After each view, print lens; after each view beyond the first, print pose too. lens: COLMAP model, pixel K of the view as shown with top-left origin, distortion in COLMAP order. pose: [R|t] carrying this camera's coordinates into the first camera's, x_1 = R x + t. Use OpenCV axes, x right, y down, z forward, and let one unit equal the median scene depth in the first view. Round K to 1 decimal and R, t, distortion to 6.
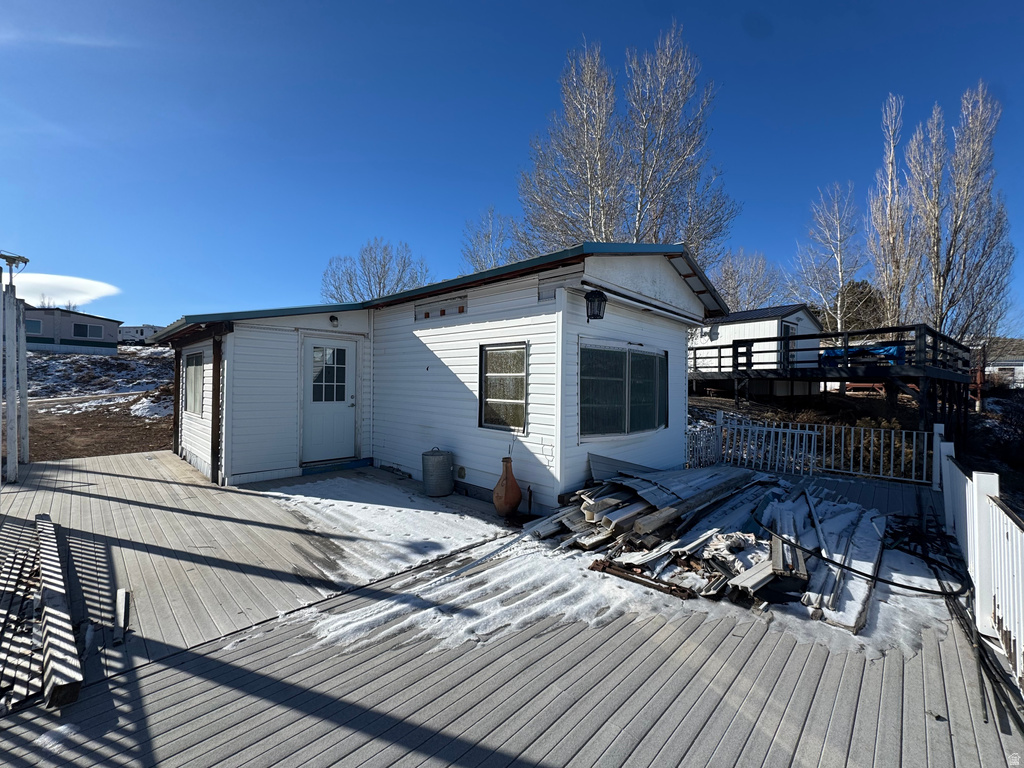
lens RADIAL K [[402.6, 0, 518.1], [0, 402.6, 382.1], [0, 0, 1]] dist [-0.006417, 0.000521]
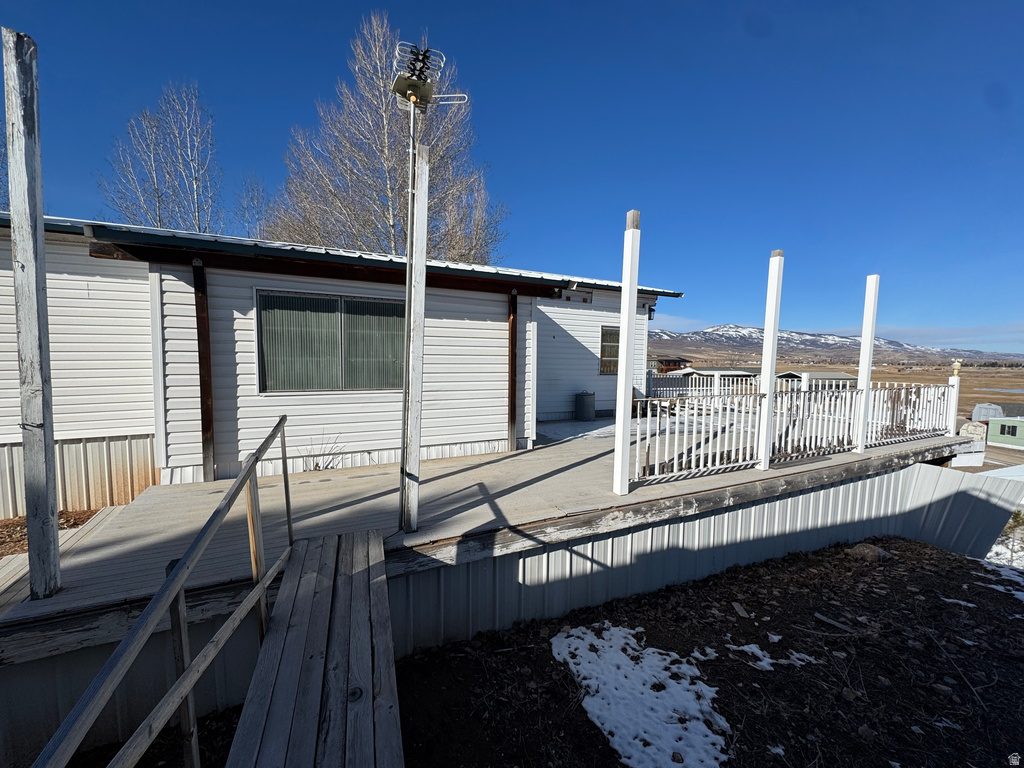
lens RADIAL K [[402.6, 0, 510.5], [0, 402.6, 385.1], [0, 0, 1]] dist [-0.006417, 0.000521]
pose [[0.361131, -0.078134, 0.929236, -0.504352], [-0.014461, 0.995894, 0.089359, 0.002669], [-0.932403, -0.045708, 0.358518, 0.210034]]
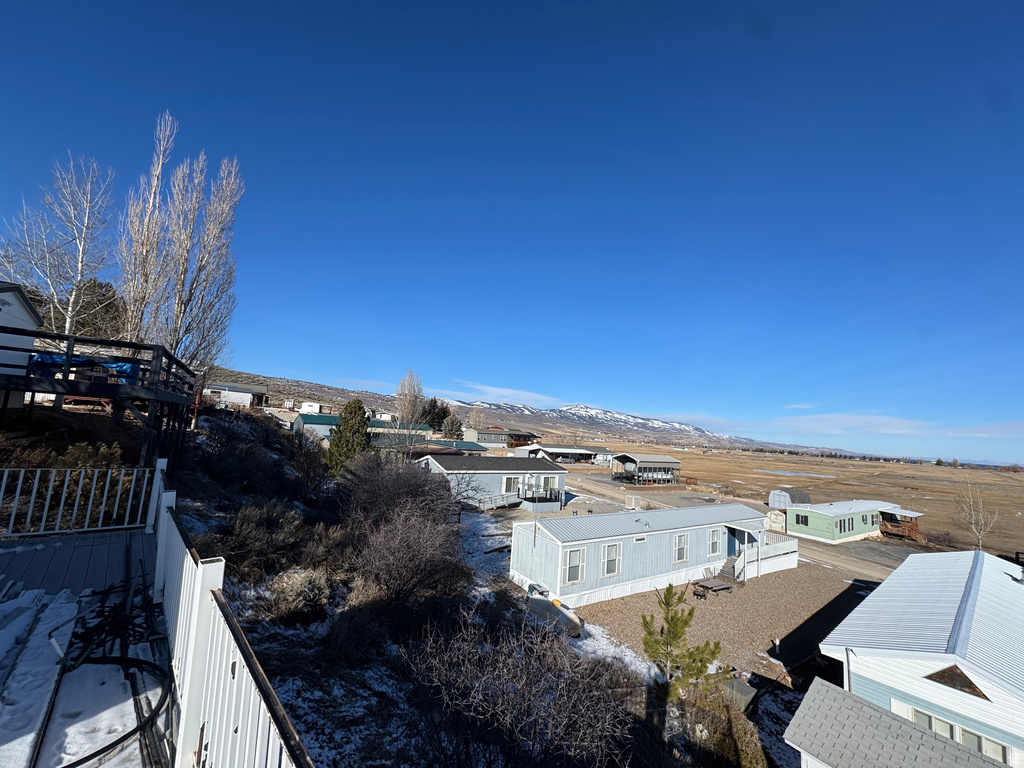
lens RADIAL K [[402.6, 0, 507.7], [0, 402.6, 388.6], [0, 0, 1]] dist [-0.006417, 0.000521]
pose [[0.050137, 0.091259, 0.994564, 0.047536], [-0.078119, 0.993124, -0.087189, -0.011669], [-0.995683, -0.073323, 0.056921, 0.050032]]
